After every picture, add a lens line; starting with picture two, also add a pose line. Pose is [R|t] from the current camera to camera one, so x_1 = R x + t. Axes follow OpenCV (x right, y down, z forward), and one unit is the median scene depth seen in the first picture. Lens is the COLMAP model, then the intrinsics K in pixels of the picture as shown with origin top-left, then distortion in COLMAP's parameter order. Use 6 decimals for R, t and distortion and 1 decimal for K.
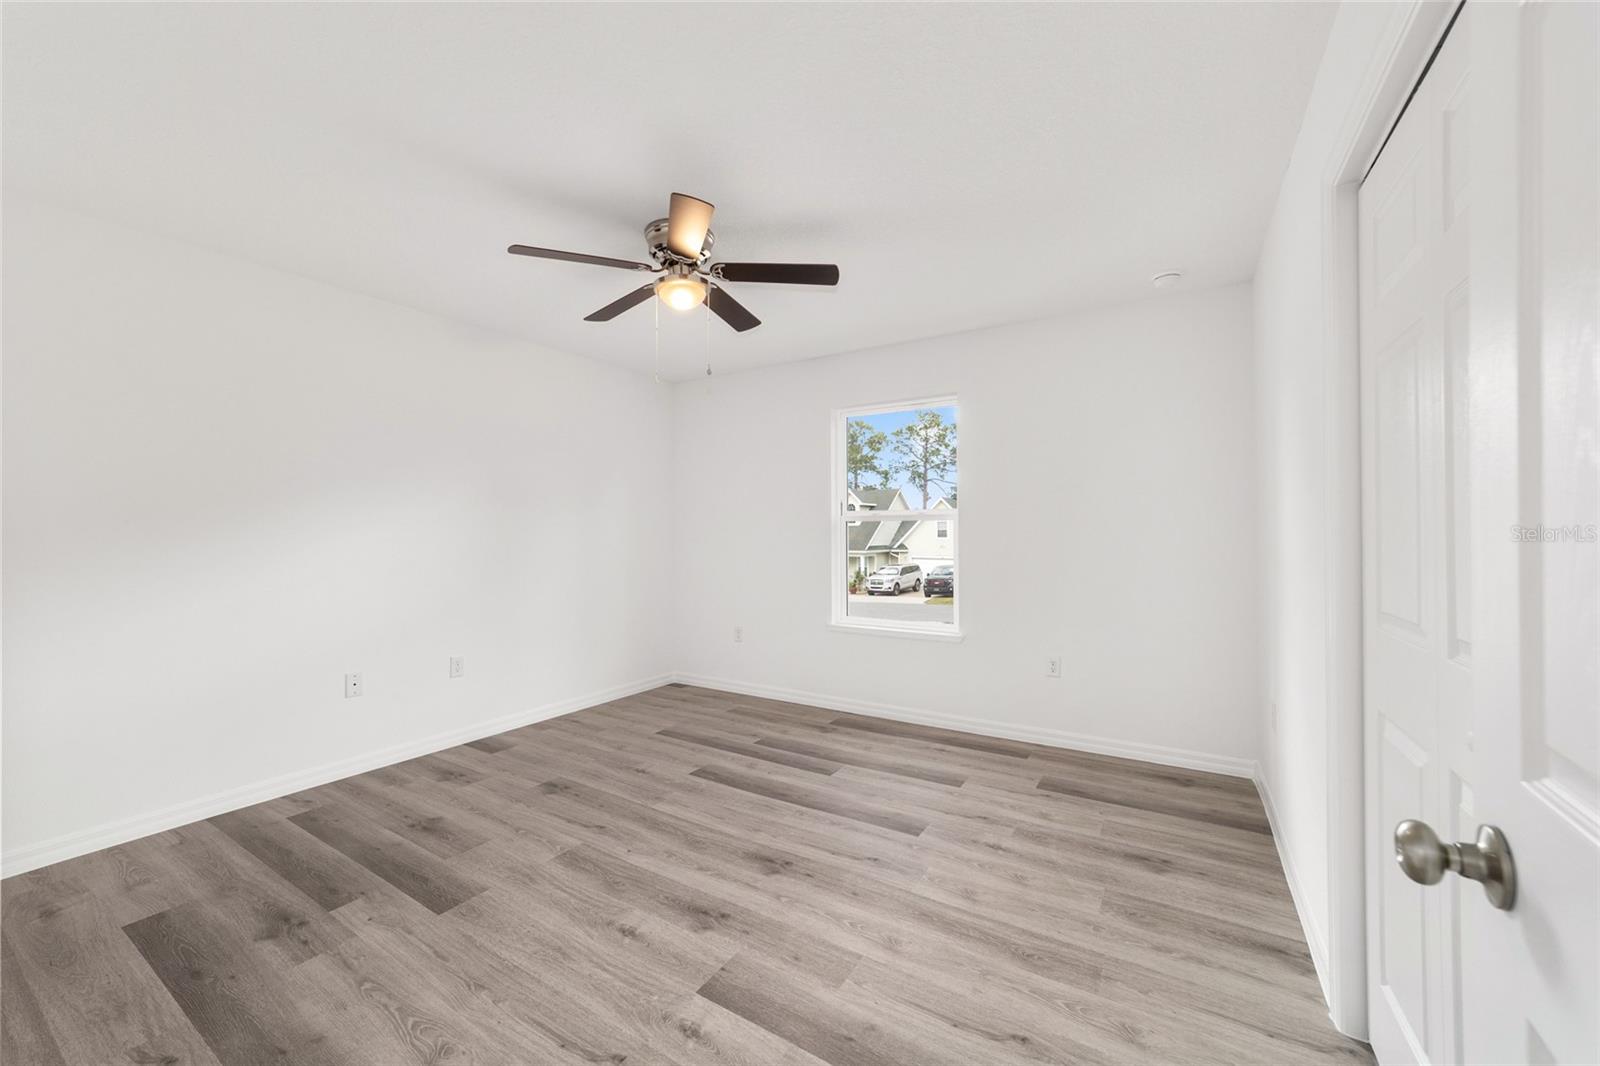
lens RADIAL K [[612.5, 0, 800.0], [0, 612.5, 533.0], [0, 0, 1]] dist [-0.016328, 0.008584]
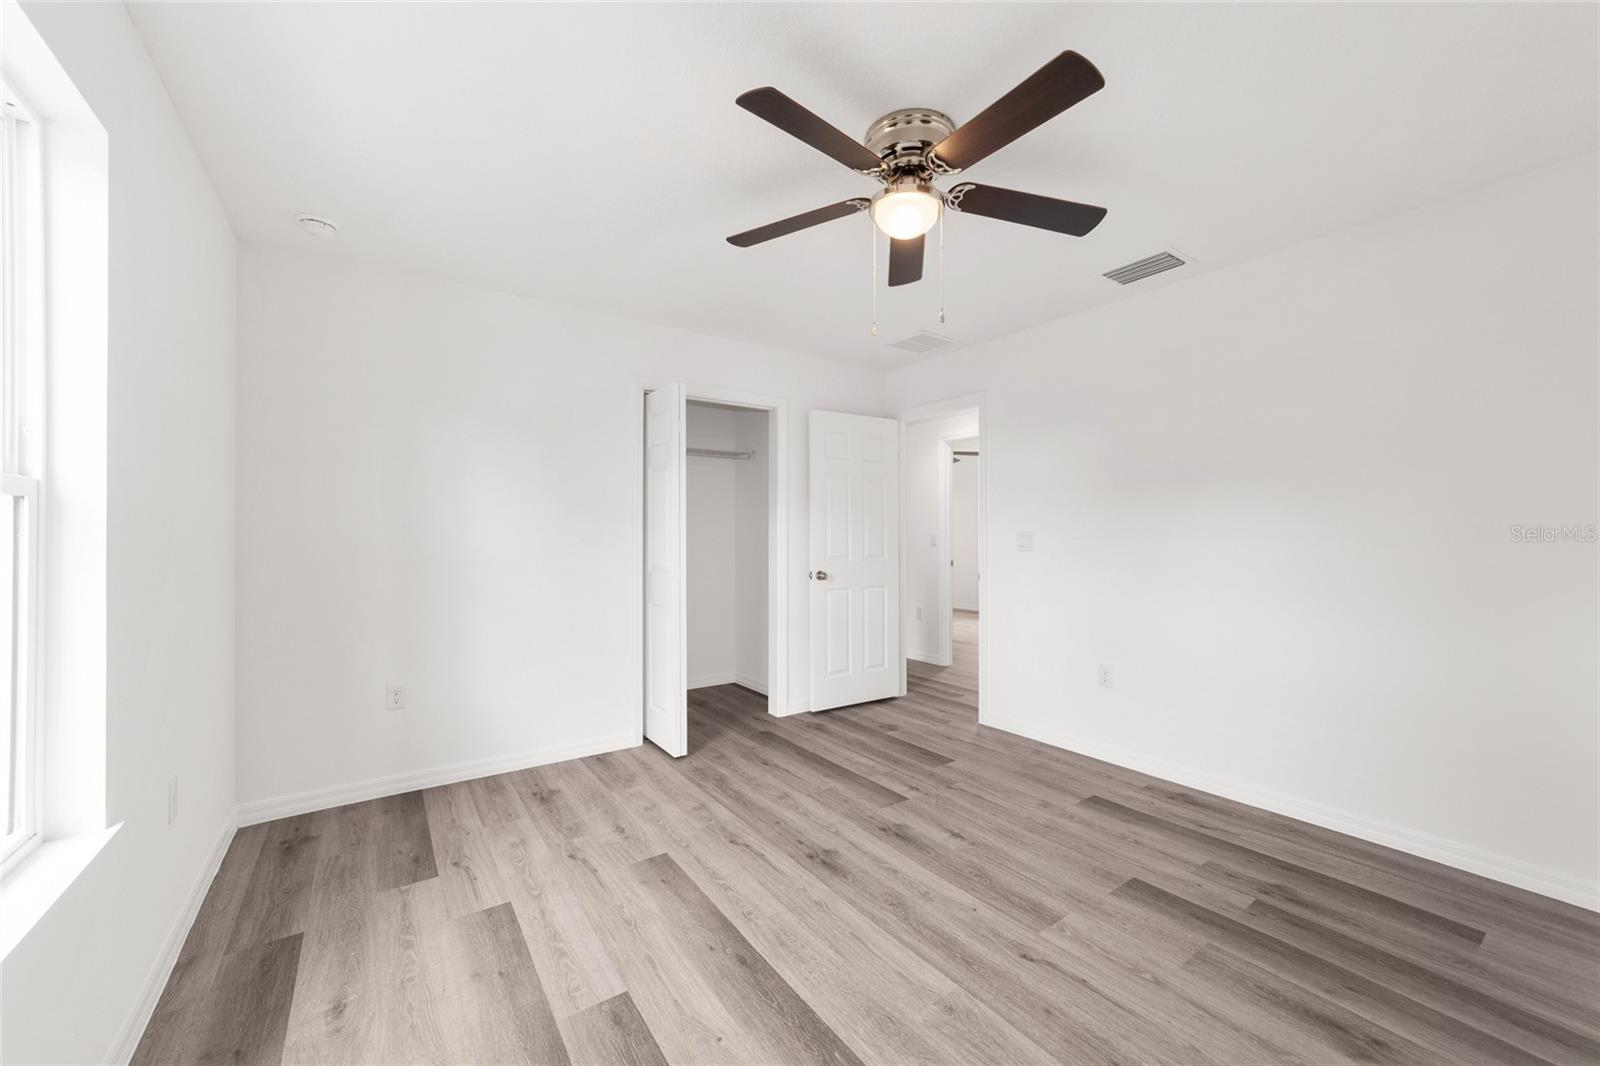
lens RADIAL K [[612.5, 0, 800.0], [0, 612.5, 533.0], [0, 0, 1]] dist [-0.016328, 0.008584]
pose [[-0.919957, 0.006602, 0.391964, -0.412027], [0.005439, 0.999977, -0.004076, 0.002755], [-0.391982, -0.001617, -0.919972, 1.966709]]
